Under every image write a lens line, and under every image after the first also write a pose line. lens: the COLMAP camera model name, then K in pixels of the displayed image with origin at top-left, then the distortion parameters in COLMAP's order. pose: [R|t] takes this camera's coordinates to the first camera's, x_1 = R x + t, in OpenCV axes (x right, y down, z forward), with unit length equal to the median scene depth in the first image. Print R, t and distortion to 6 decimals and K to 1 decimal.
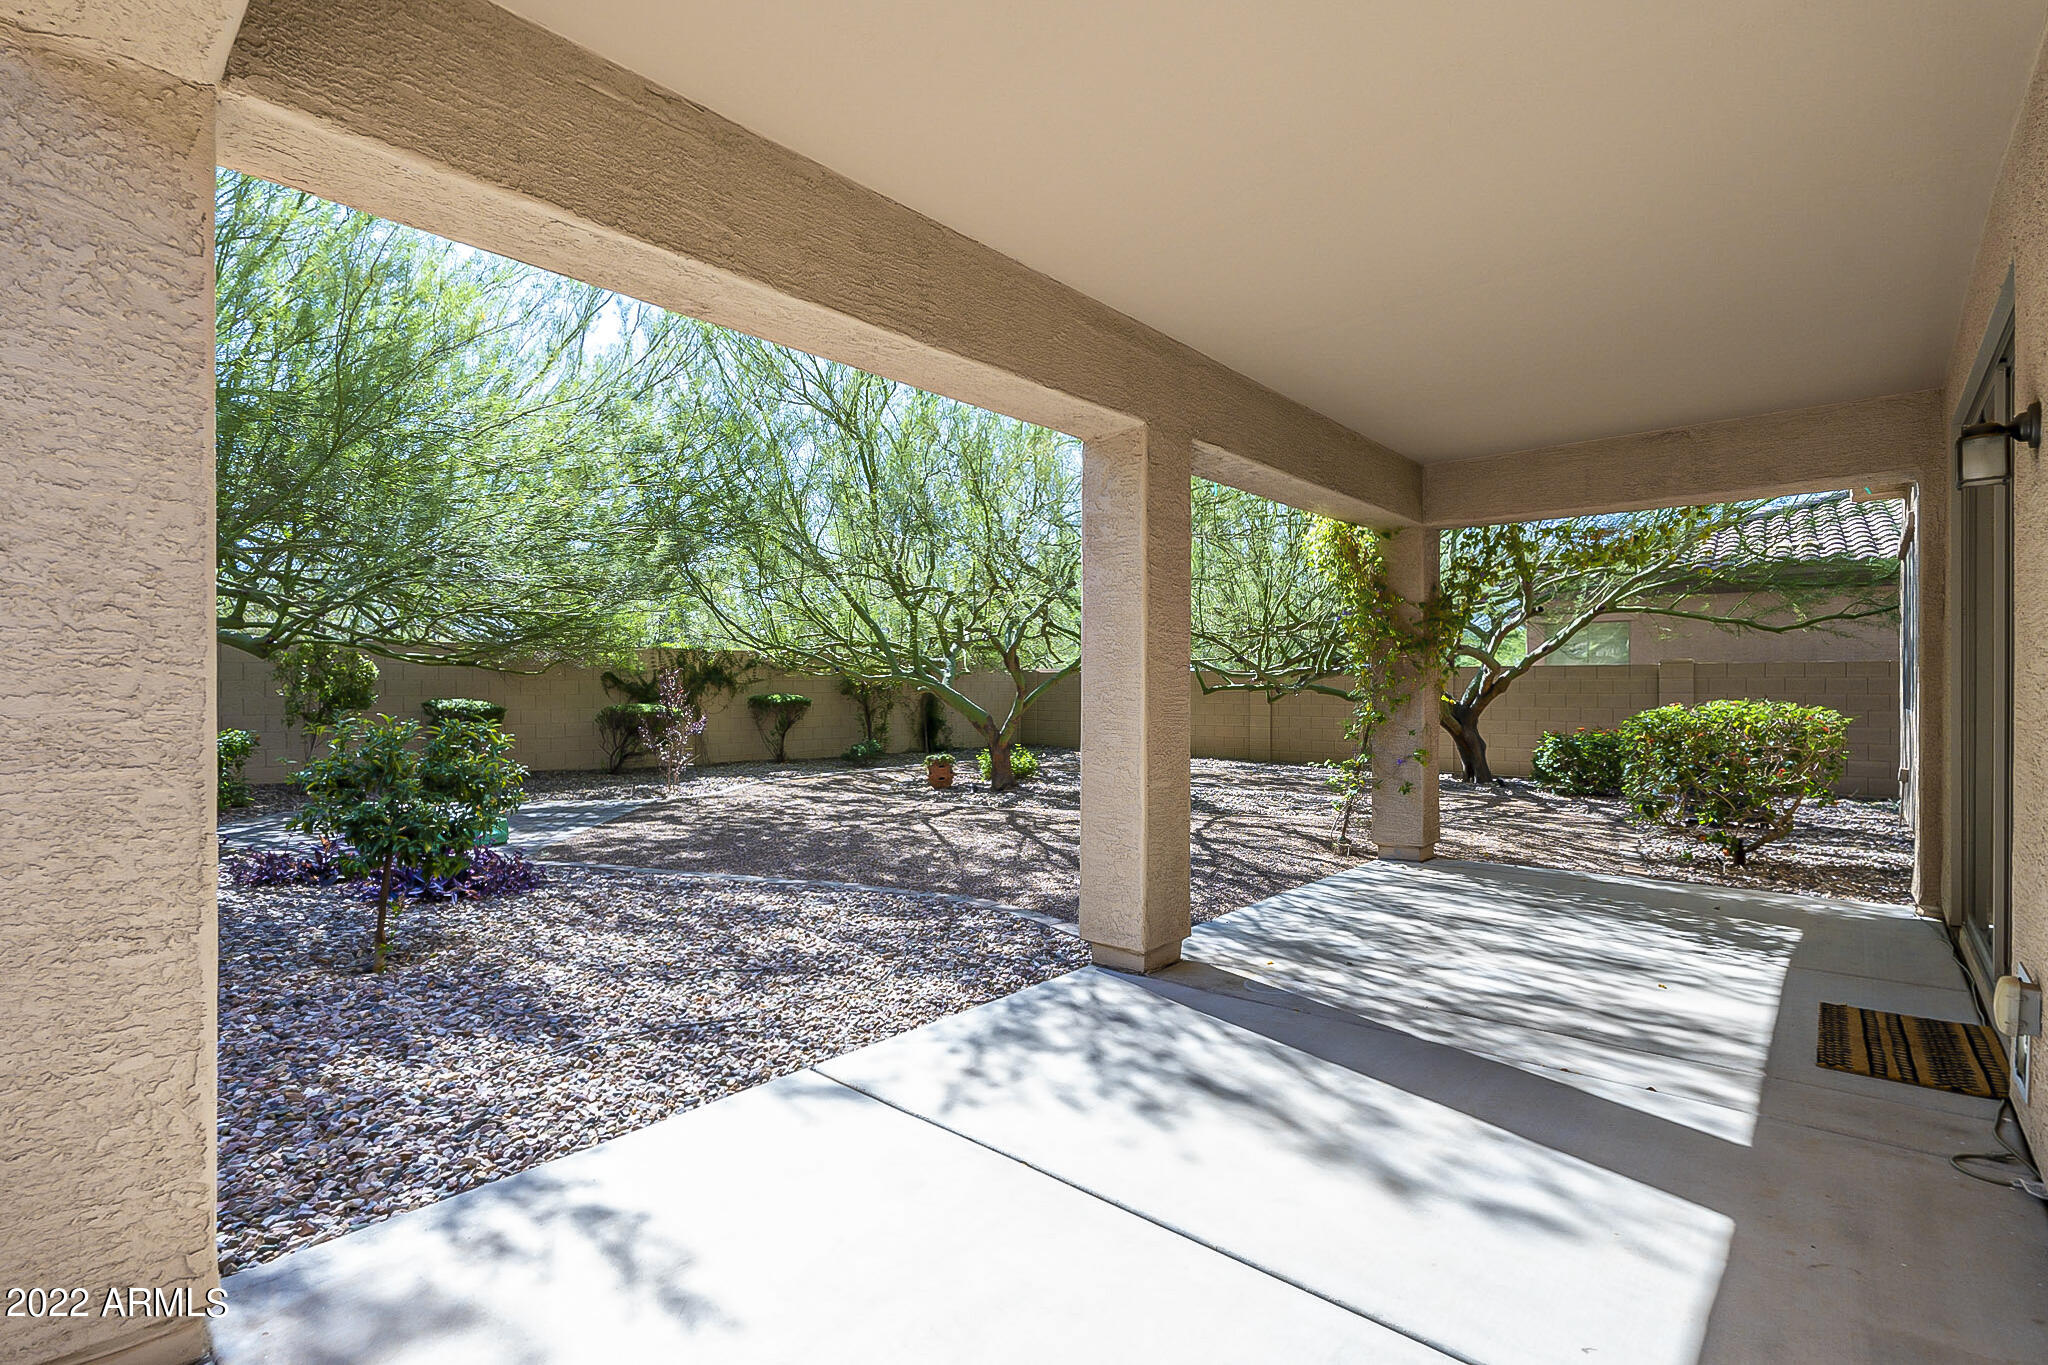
lens RADIAL K [[907.2, 0, 1010.7], [0, 907.2, 683.2], [0, 0, 1]] dist [0.001229, -0.000695]
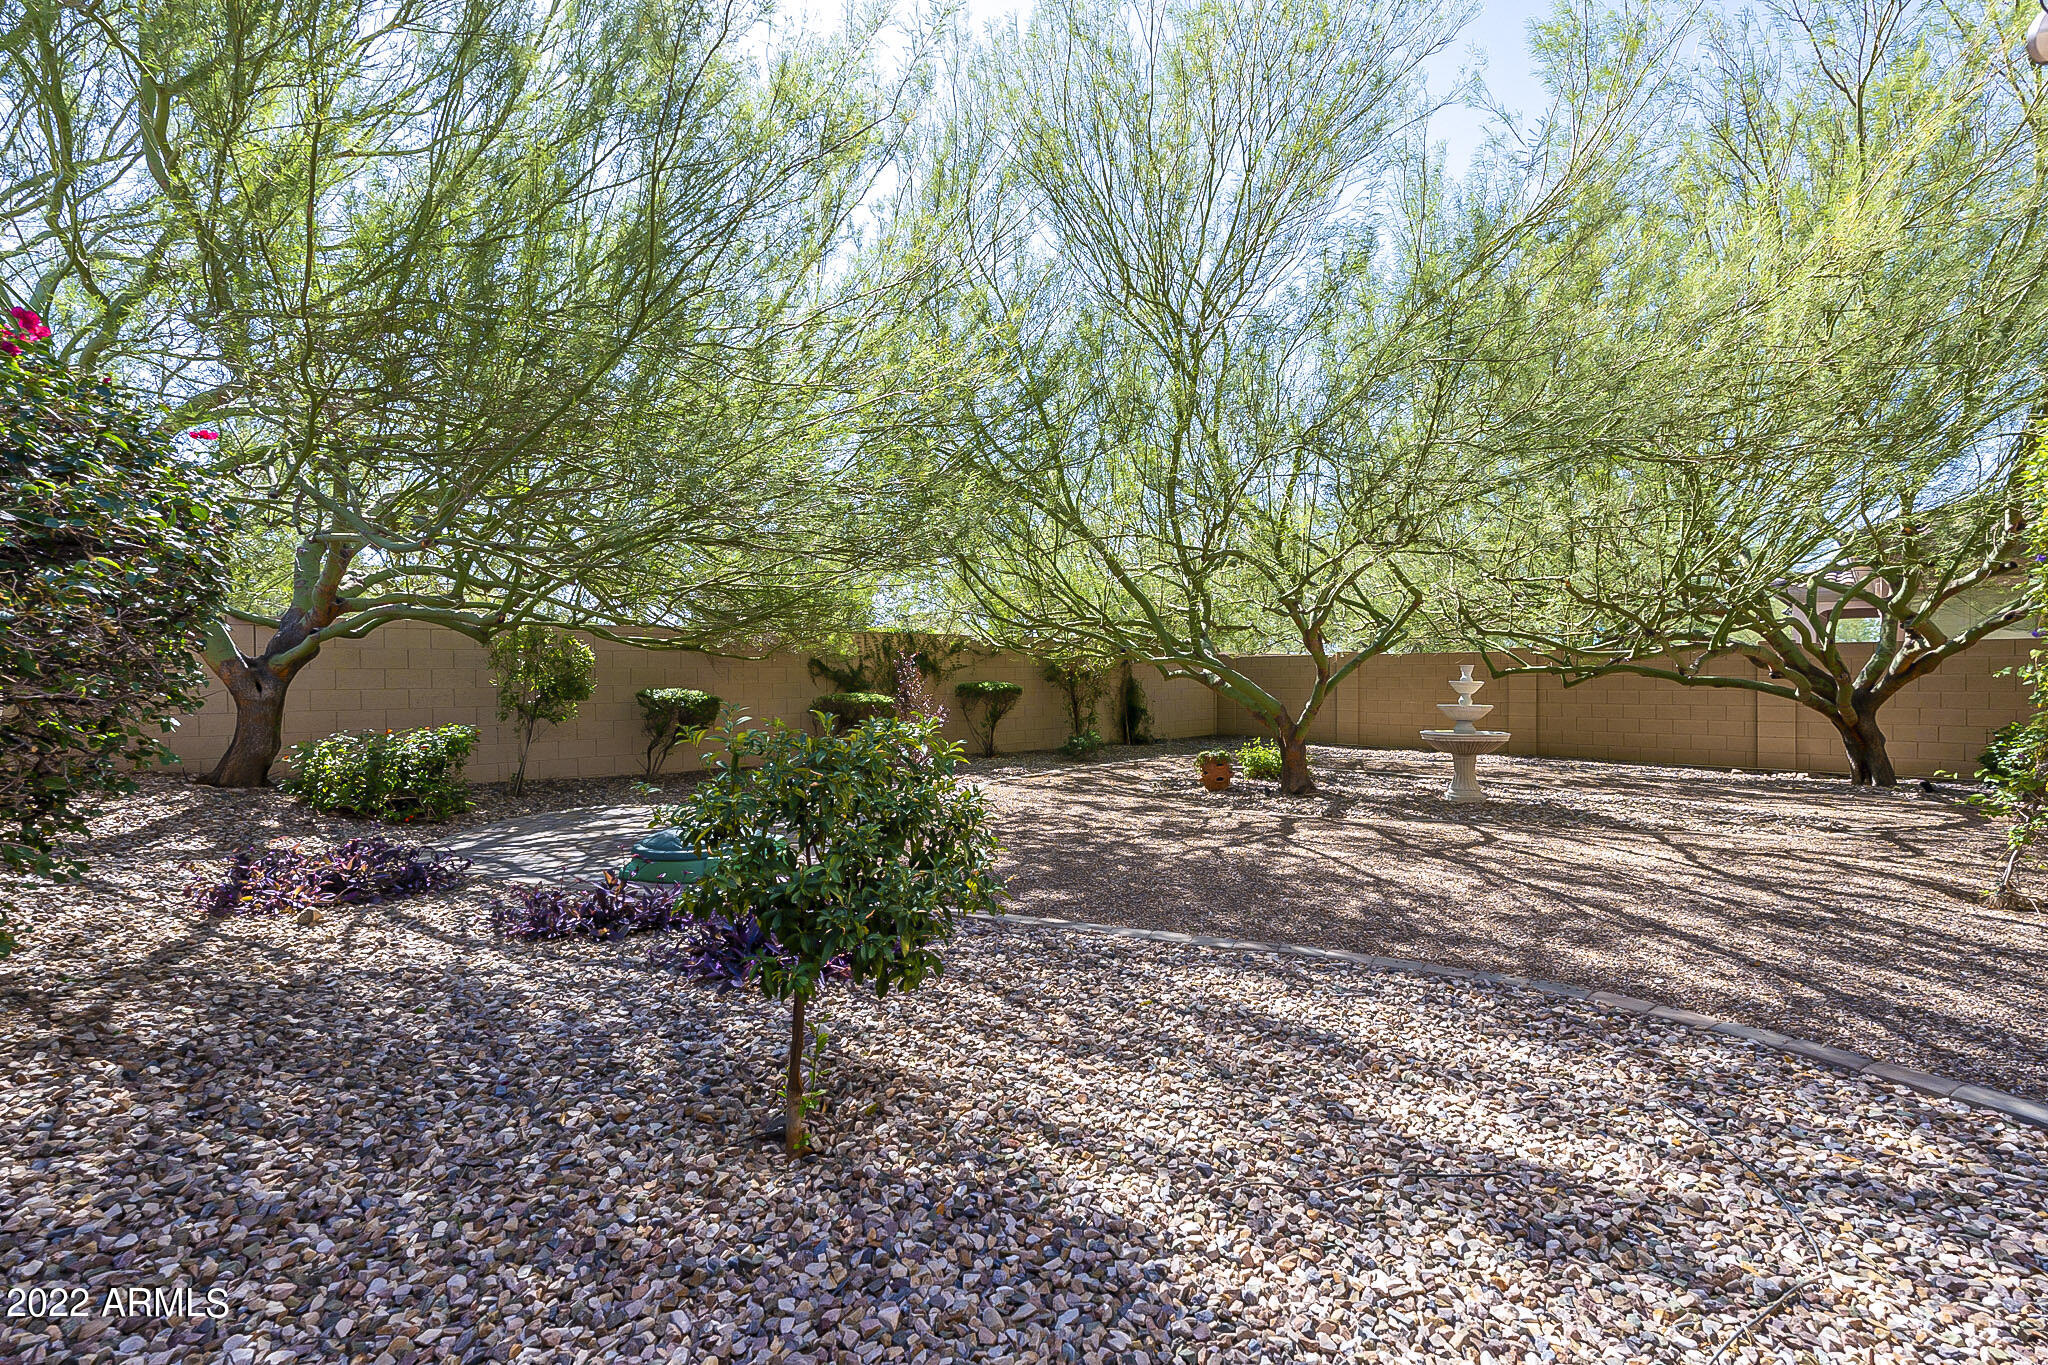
lens RADIAL K [[907.2, 0, 1037.7], [0, 907.2, 680.9], [0, 0, 1]] dist [0.001229, -0.000695]
pose [[0.995302, -0.005698, -0.096647, -0.149257], [0.006839, 0.999911, 0.011480, 0.002111], [0.096573, -0.012087, 0.995253, 0.131194]]
